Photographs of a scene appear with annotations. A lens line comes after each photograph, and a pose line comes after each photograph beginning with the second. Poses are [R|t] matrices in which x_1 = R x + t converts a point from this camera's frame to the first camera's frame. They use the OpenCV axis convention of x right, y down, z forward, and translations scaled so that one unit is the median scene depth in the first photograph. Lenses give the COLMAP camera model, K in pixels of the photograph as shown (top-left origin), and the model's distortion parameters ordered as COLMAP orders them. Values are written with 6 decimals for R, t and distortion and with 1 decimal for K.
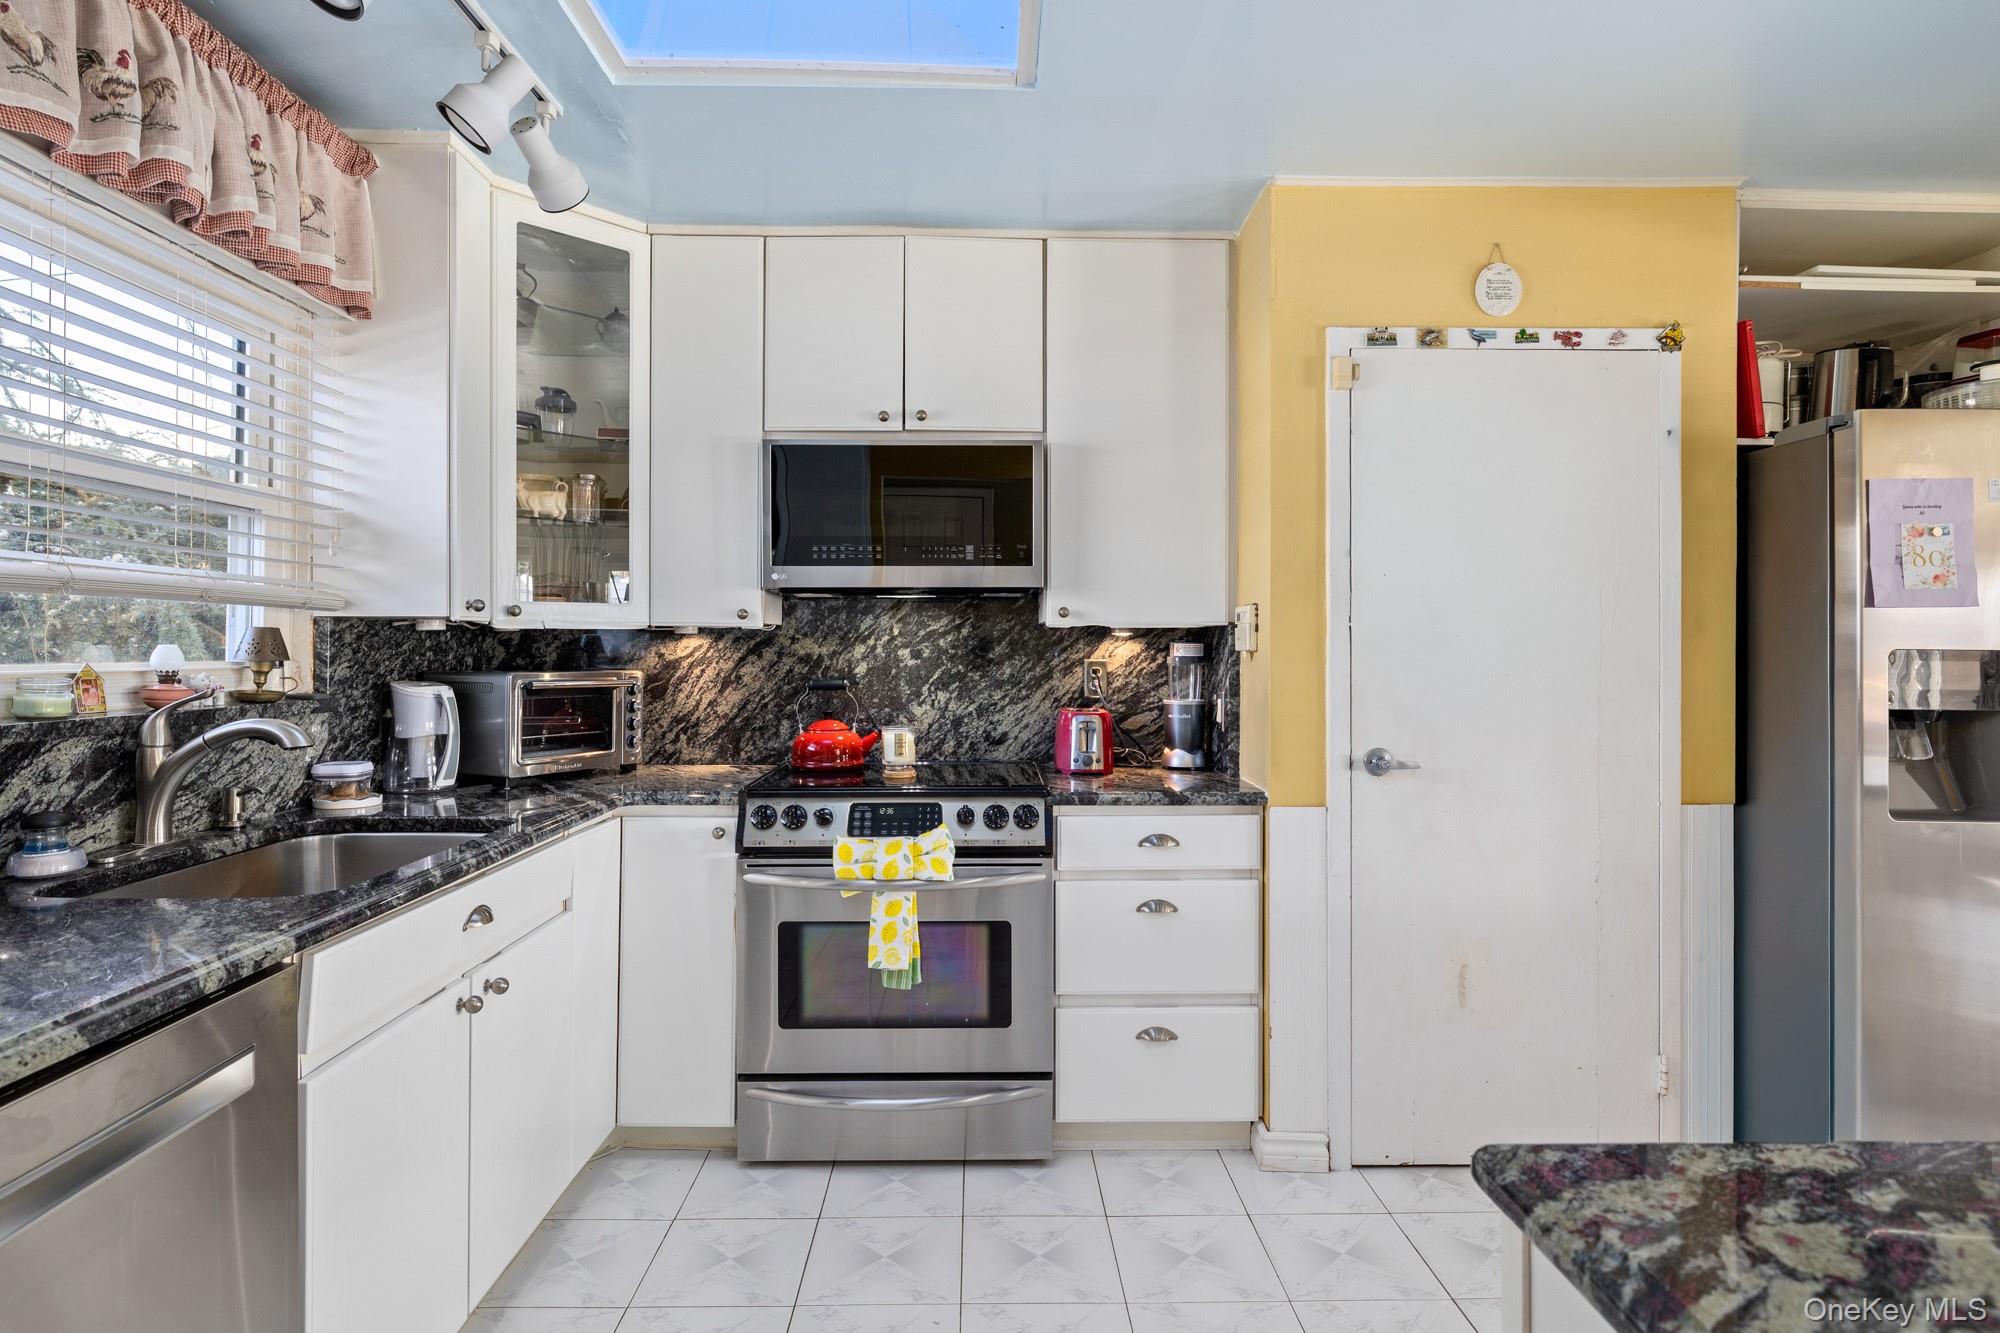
lens RADIAL K [[1072.4, 0, 997.5], [0, 1072.4, 654.0], [0, 0, 1]] dist [-0.006990, -0.000777]
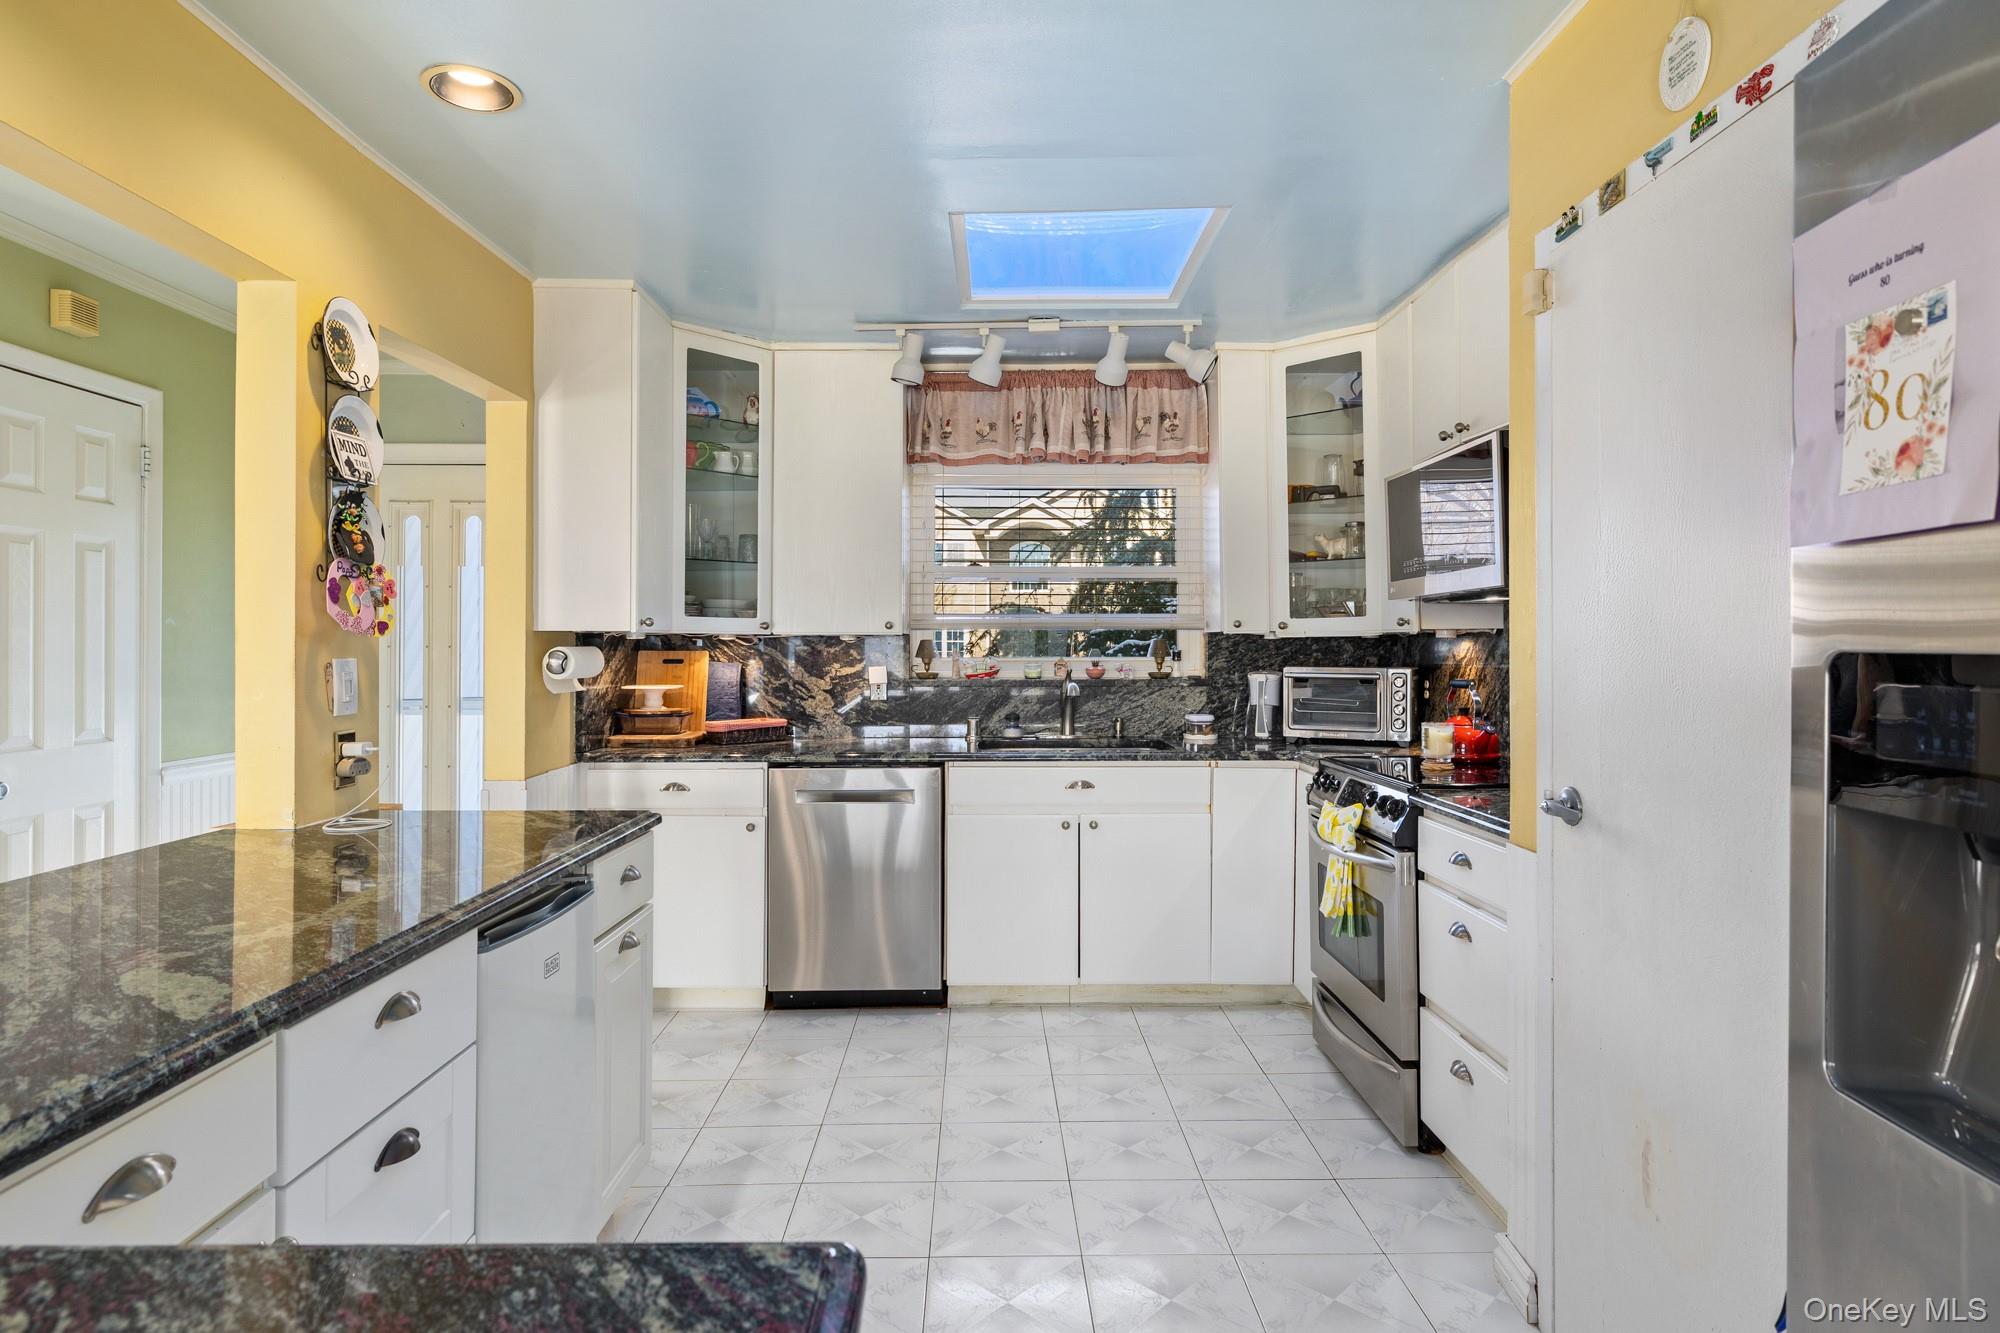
lens RADIAL K [[1072.4, 0, 994.6], [0, 1072.4, 654.1], [0, 0, 1]] dist [-0.006990, -0.000777]
pose [[-0.006313, 0.003469, -0.999974, 1.086654], [-0.003790, 0.999987, 0.003493, -0.003606], [0.999973, 0.003812, -0.006300, 0.613482]]
